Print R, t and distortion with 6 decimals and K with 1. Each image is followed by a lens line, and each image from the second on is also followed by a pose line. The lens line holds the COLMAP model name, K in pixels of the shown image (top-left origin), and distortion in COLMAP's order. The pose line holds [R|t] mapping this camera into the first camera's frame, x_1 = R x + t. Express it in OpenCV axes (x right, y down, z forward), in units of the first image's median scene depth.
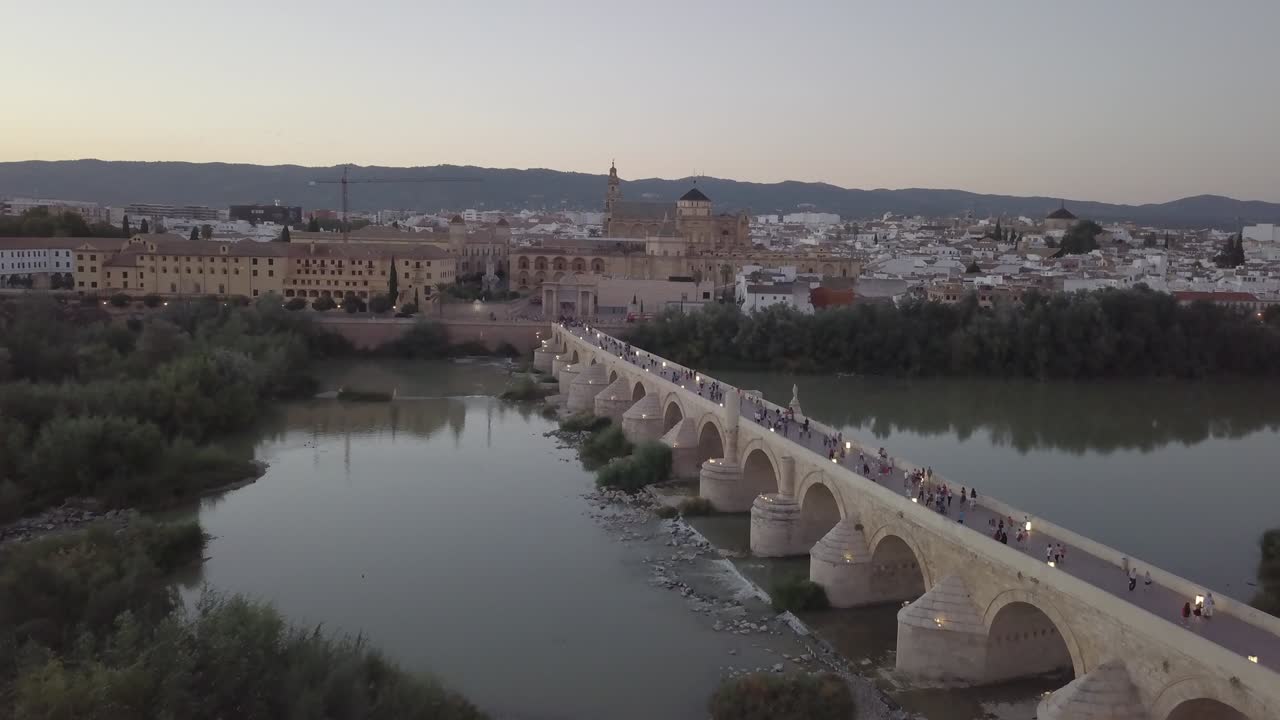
lens RADIAL K [[1024.5, 0, 634.4], [0, 1024.5, 359.9], [0, 0, 1]] dist [0.007068, -0.003640]
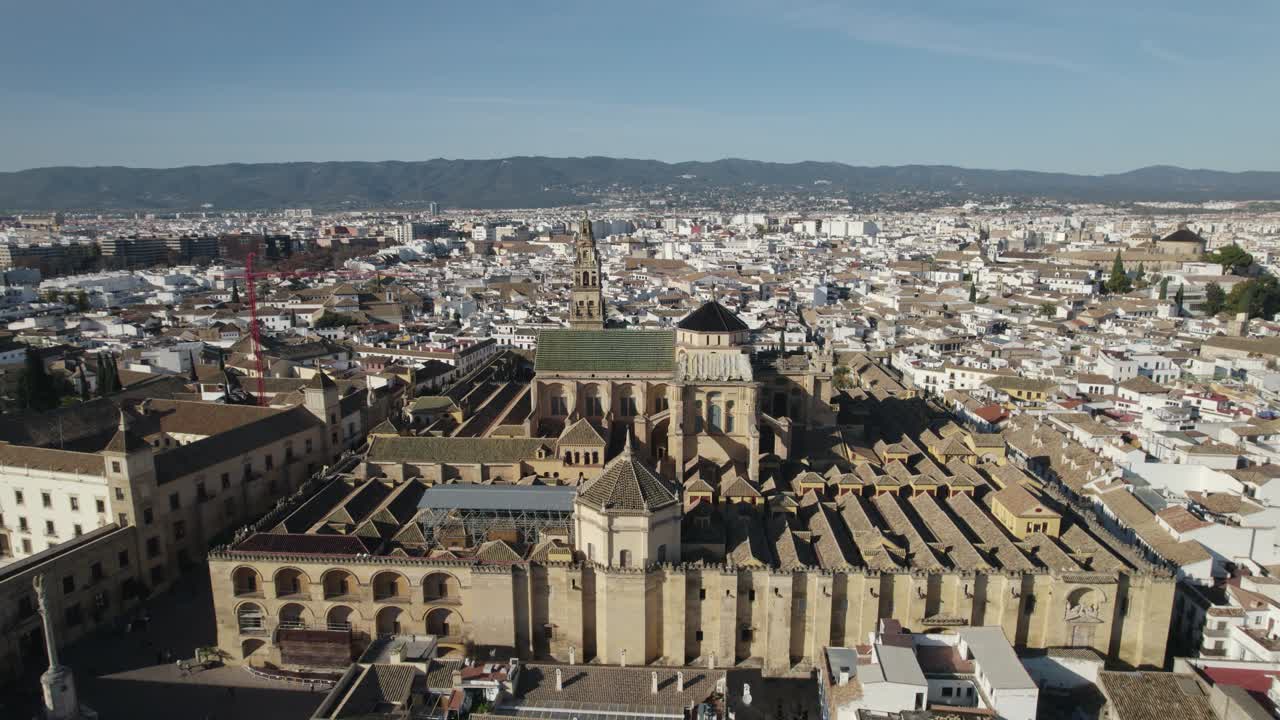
lens RADIAL K [[821.2, 0, 638.3], [0, 821.2, 368.3], [0, 0, 1]] dist [-0.079703, 0.072307]
pose [[0.998458, -0.016225, -0.053088, 0.058977], [0.020129, 0.997065, 0.073860, -0.217676], [0.051734, -0.074815, 0.995855, 0.812739]]
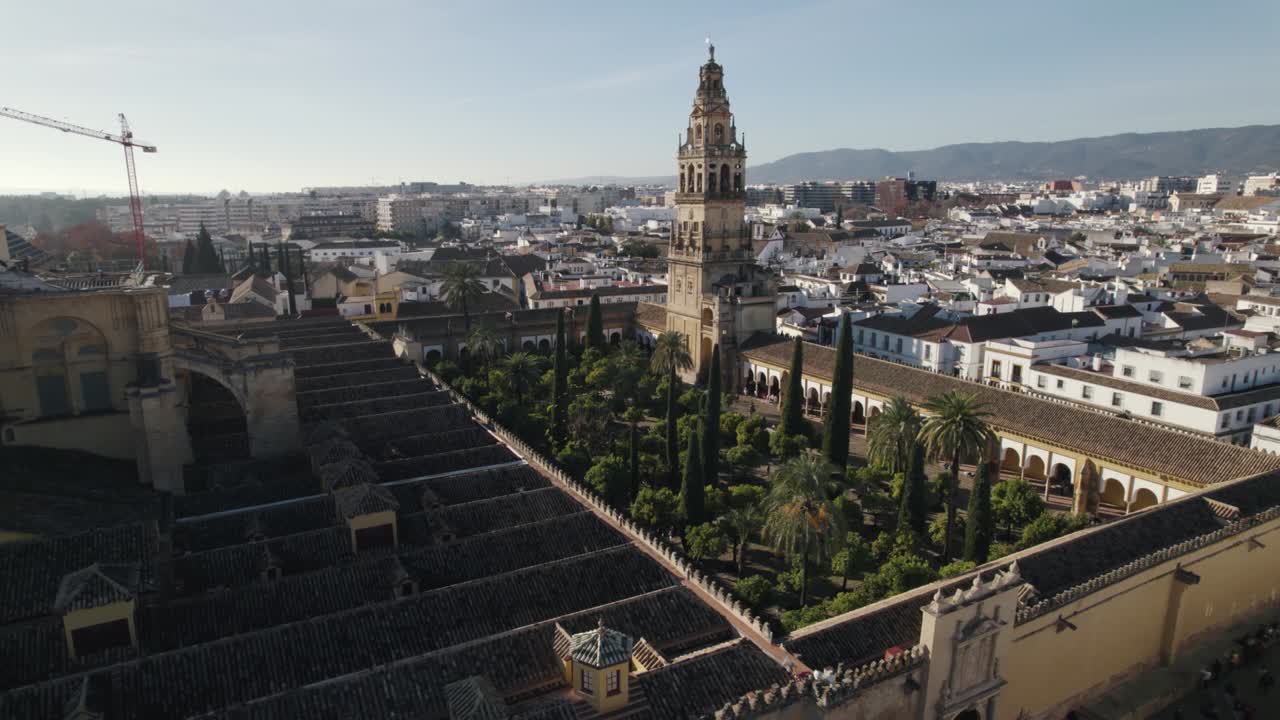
lens RADIAL K [[821.2, 0, 638.3], [0, 821.2, 368.3], [0, 0, 1]] dist [-0.079703, 0.072307]
pose [[0.492042, 0.163612, -0.855059, 0.327490], [-0.087836, 0.986499, 0.138217, -0.206756], [0.866129, 0.007097, 0.499770, 1.387557]]
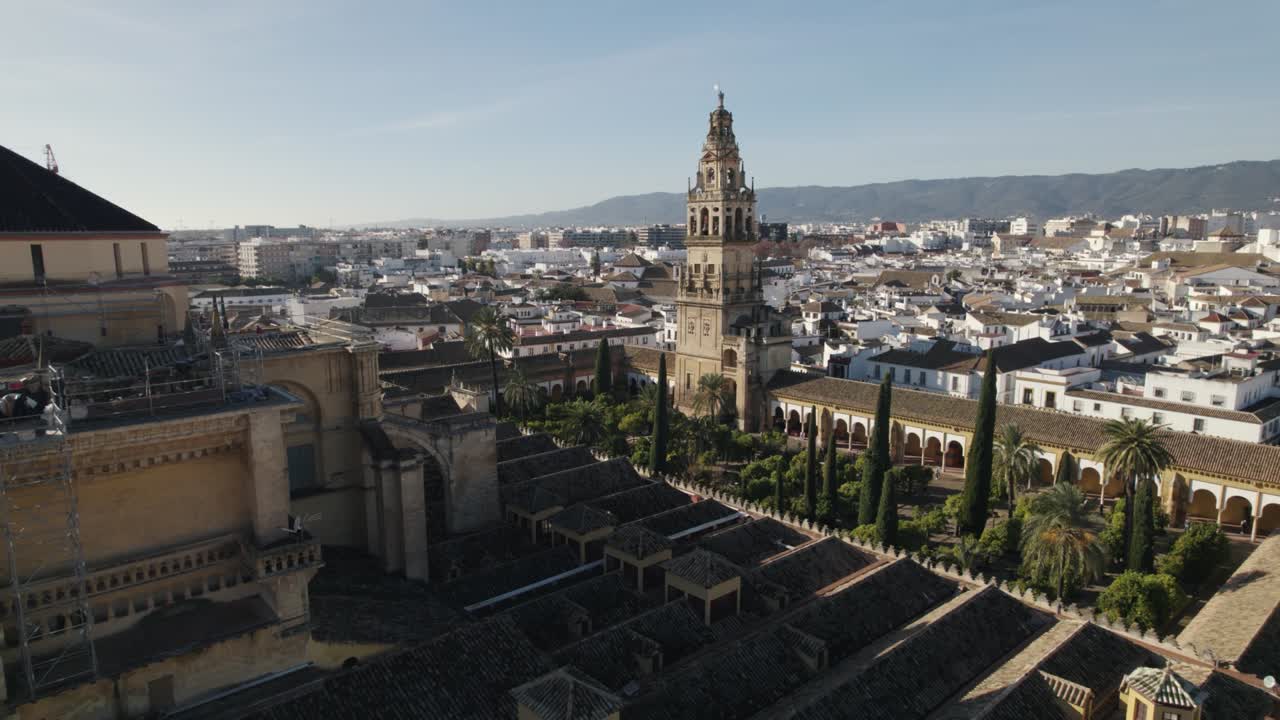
lens RADIAL K [[821.2, 0, 638.3], [0, 821.2, 368.3], [0, 0, 1]] dist [-0.079703, 0.072307]
pose [[0.668388, 0.099470, -0.737132, 0.263478], [-0.068974, 0.995036, 0.071731, -0.199666], [0.740608, 0.002899, 0.671931, 1.309798]]
